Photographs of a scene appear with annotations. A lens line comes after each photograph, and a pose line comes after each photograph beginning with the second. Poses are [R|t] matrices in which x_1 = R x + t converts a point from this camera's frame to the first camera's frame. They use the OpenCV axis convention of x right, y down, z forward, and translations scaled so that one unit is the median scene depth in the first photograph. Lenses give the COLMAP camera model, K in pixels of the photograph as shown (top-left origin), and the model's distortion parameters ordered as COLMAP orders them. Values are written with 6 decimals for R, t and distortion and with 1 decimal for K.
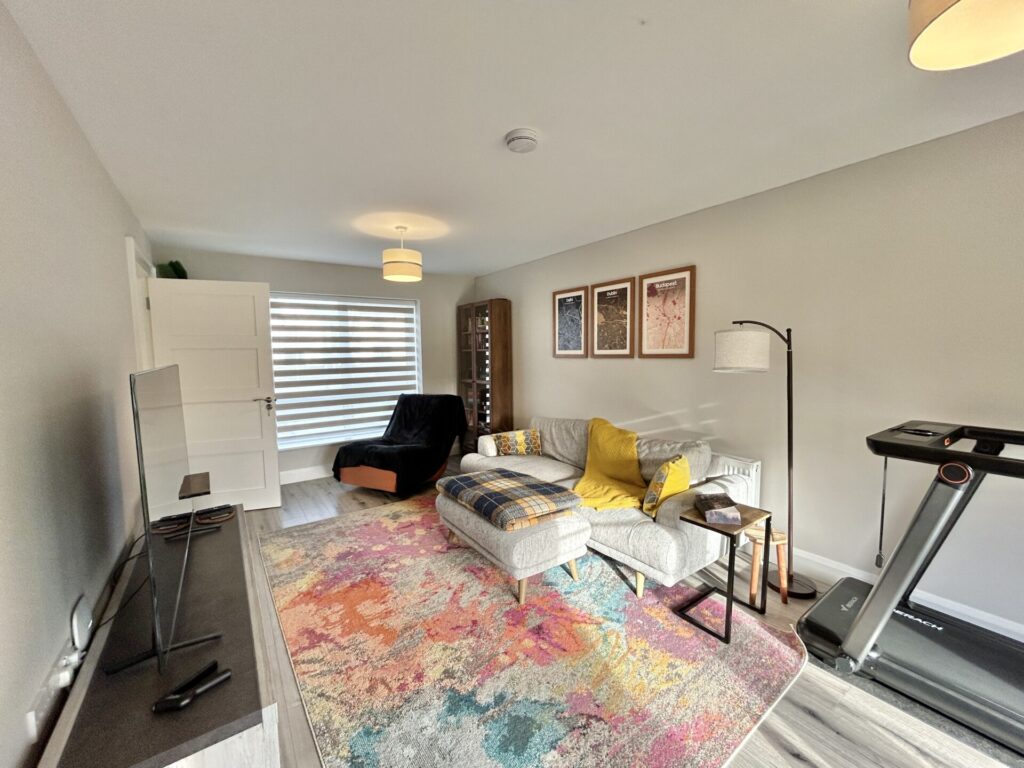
lens RADIAL K [[416.4, 0, 512.4], [0, 416.4, 382.3], [0, 0, 1]] dist [0.000841, 0.000138]
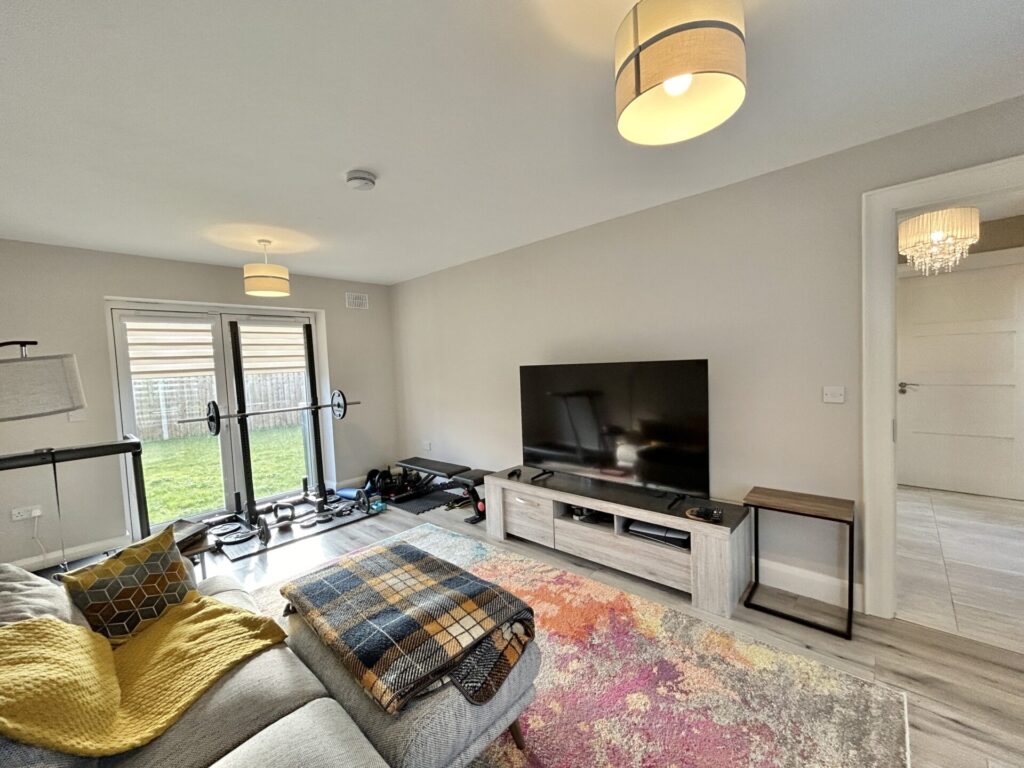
lens RADIAL K [[416.4, 0, 511.1], [0, 416.4, 391.1], [0, 0, 1]] dist [0.000841, 0.000138]
pose [[-0.976170, 0.073615, -0.204140, -0.064429], [0.043756, 0.988153, 0.147103, -0.093753], [0.212550, 0.134665, -0.967826, 1.312229]]
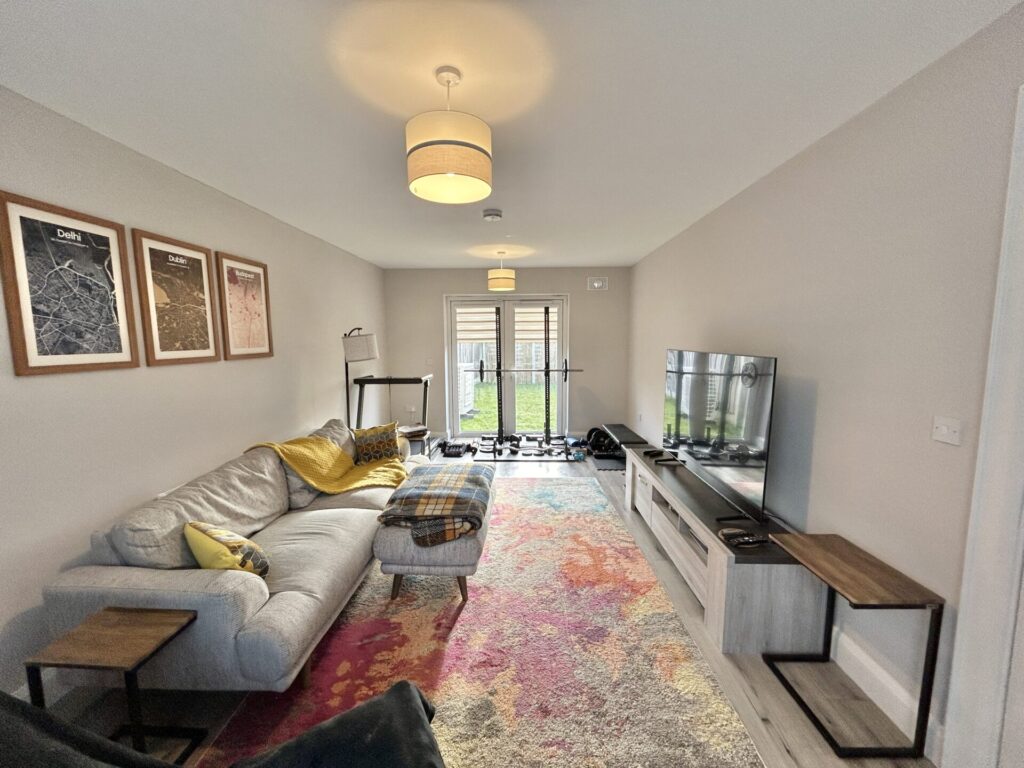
lens RADIAL K [[416.4, 0, 508.7], [0, 416.4, 386.4], [0, 0, 1]] dist [0.000841, 0.000138]
pose [[-0.795443, -0.047612, 0.604155, -0.603848], [0.068242, 0.983531, 0.167359, -0.109476], [-0.602174, 0.174353, -0.779094, 1.365842]]
